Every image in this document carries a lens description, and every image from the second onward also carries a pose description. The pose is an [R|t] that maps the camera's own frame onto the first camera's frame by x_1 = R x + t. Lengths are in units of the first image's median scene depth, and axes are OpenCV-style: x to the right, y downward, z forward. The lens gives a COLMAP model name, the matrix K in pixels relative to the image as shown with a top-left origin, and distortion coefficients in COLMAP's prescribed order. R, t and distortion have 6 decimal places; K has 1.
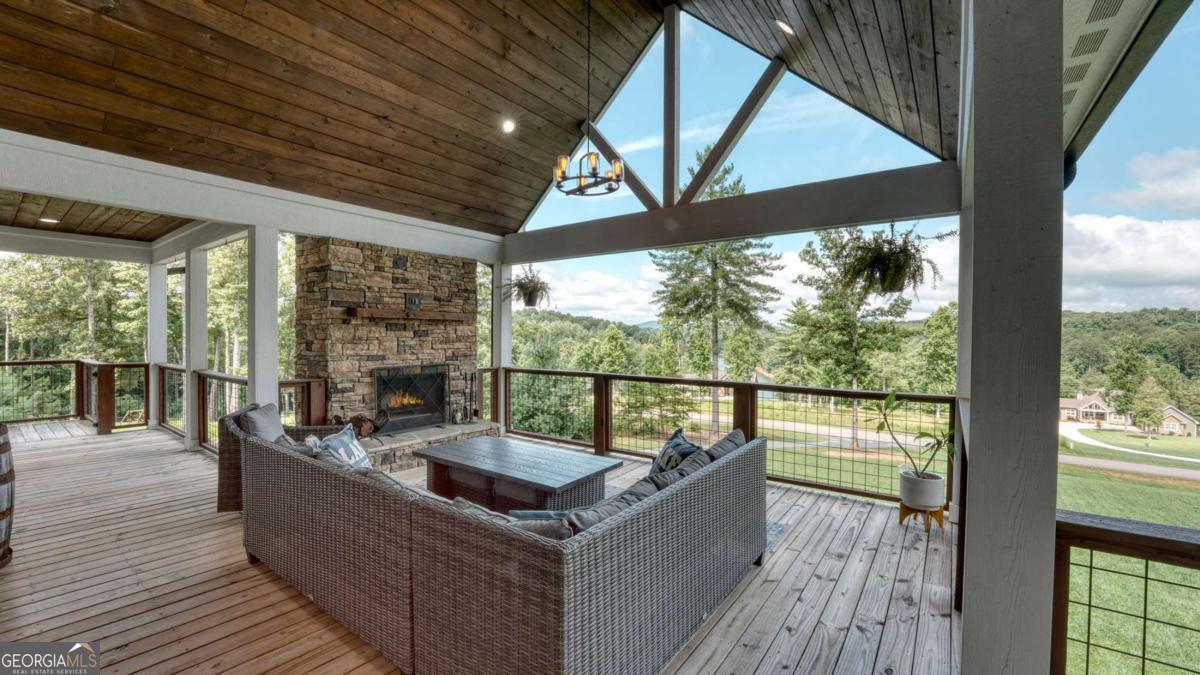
lens RADIAL K [[487.4, 0, 605.3], [0, 487.4, 341.2], [0, 0, 1]] dist [-0.017097, -0.000124]
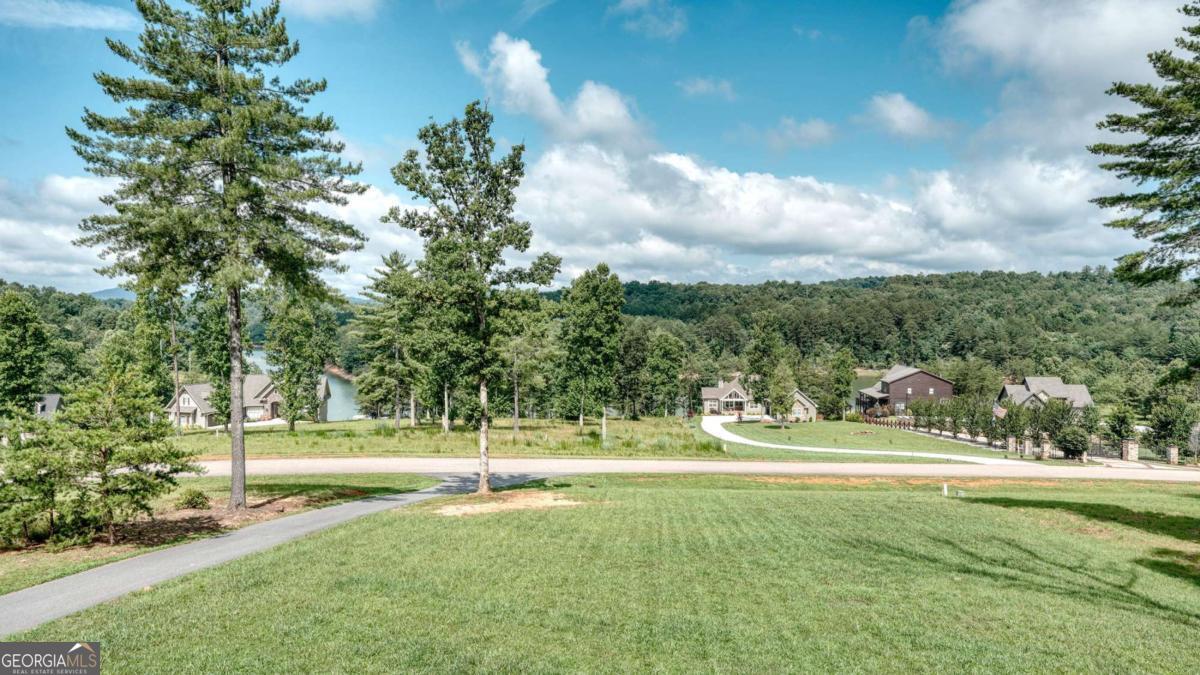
lens RADIAL K [[769.8, 0, 604.9], [0, 769.8, 343.1], [0, 0, 1]] dist [0.001148, 0.006666]
pose [[0.798936, -0.027029, 0.600809, 0.038588], [0.010451, 0.999463, 0.031066, -0.001705], [-0.601326, -0.018540, 0.798789, 0.096255]]
